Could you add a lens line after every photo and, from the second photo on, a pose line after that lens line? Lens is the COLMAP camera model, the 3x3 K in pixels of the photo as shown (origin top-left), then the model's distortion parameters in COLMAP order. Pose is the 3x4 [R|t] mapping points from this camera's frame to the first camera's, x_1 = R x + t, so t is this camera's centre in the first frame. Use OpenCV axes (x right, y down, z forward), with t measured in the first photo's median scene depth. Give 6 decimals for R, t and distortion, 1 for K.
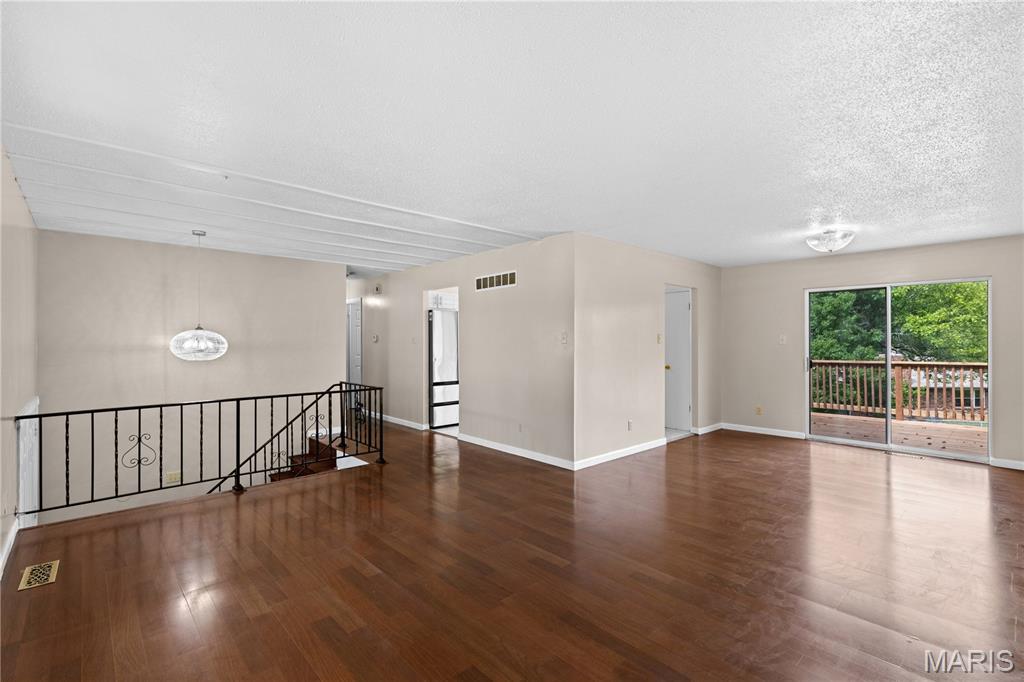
lens RADIAL K [[480.3, 0, 507.0], [0, 480.3, 338.5], [0, 0, 1]] dist [0.001363, -0.000112]
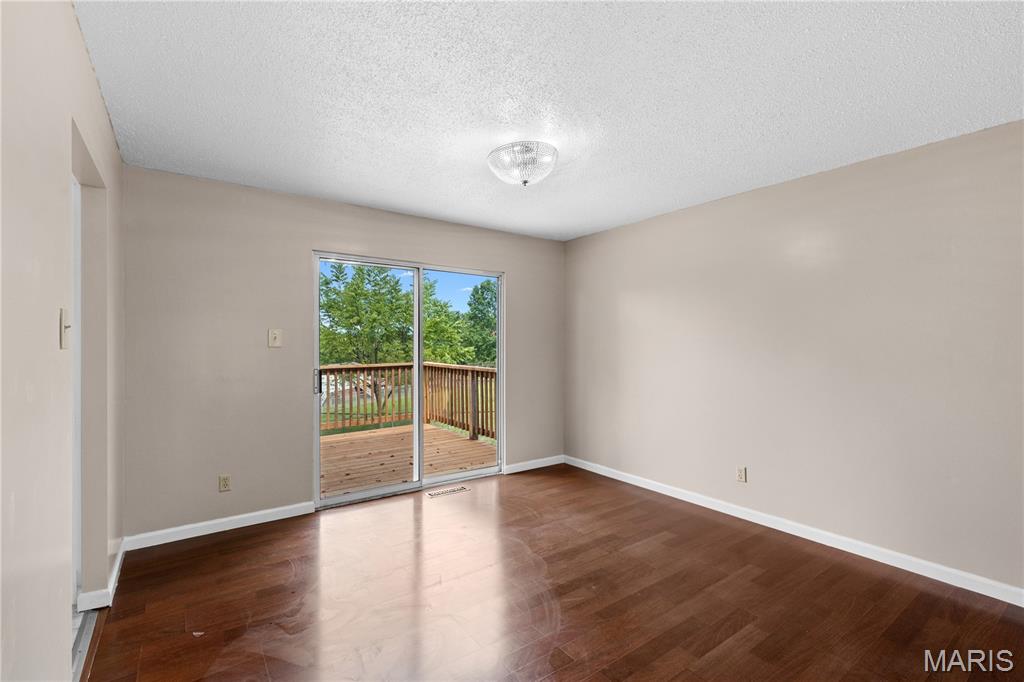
lens RADIAL K [[461.5, 0, 510.9], [0, 461.5, 341.0], [0, 0, 1]] dist [0.000064, -0.001067]
pose [[0.135201, 0.003857, 0.990811, 0.105363], [-0.002013, 0.999991, -0.003618, 0.010425], [-0.990816, -0.001505, 0.135207, 0.648639]]
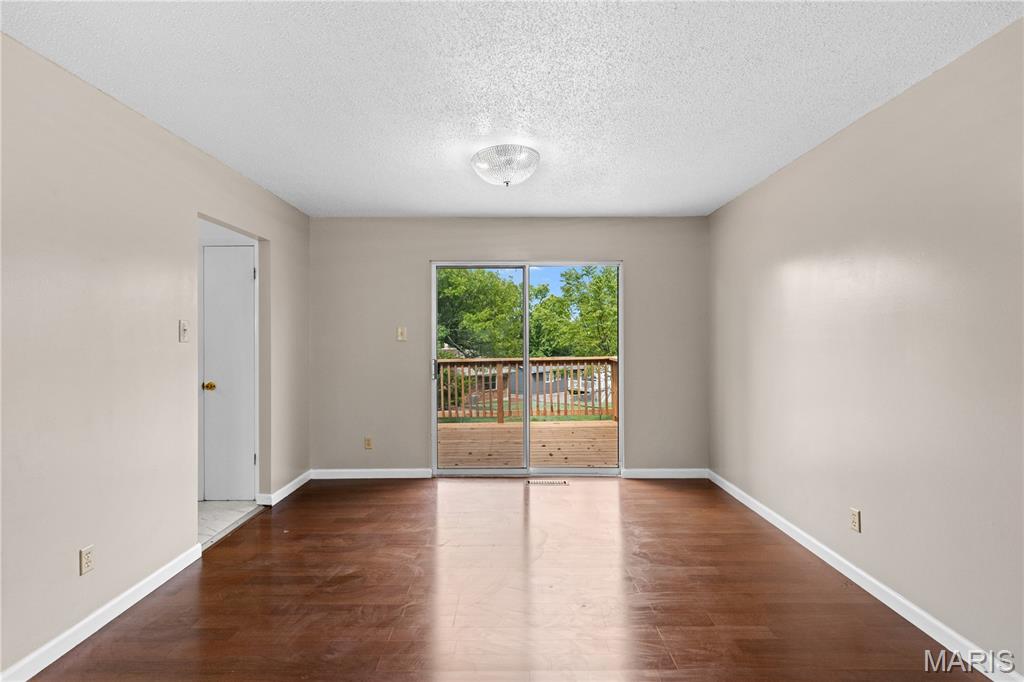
lens RADIAL K [[489.8, 0, 499.5], [0, 489.8, 336.3], [0, 0, 1]] dist [-0.018524, 0.000806]
pose [[0.686608, -0.002181, 0.727024, 0.170509], [0.001786, 0.999998, 0.001313, 0.008812], [-0.727025, 0.000397, 0.686610, 0.421845]]
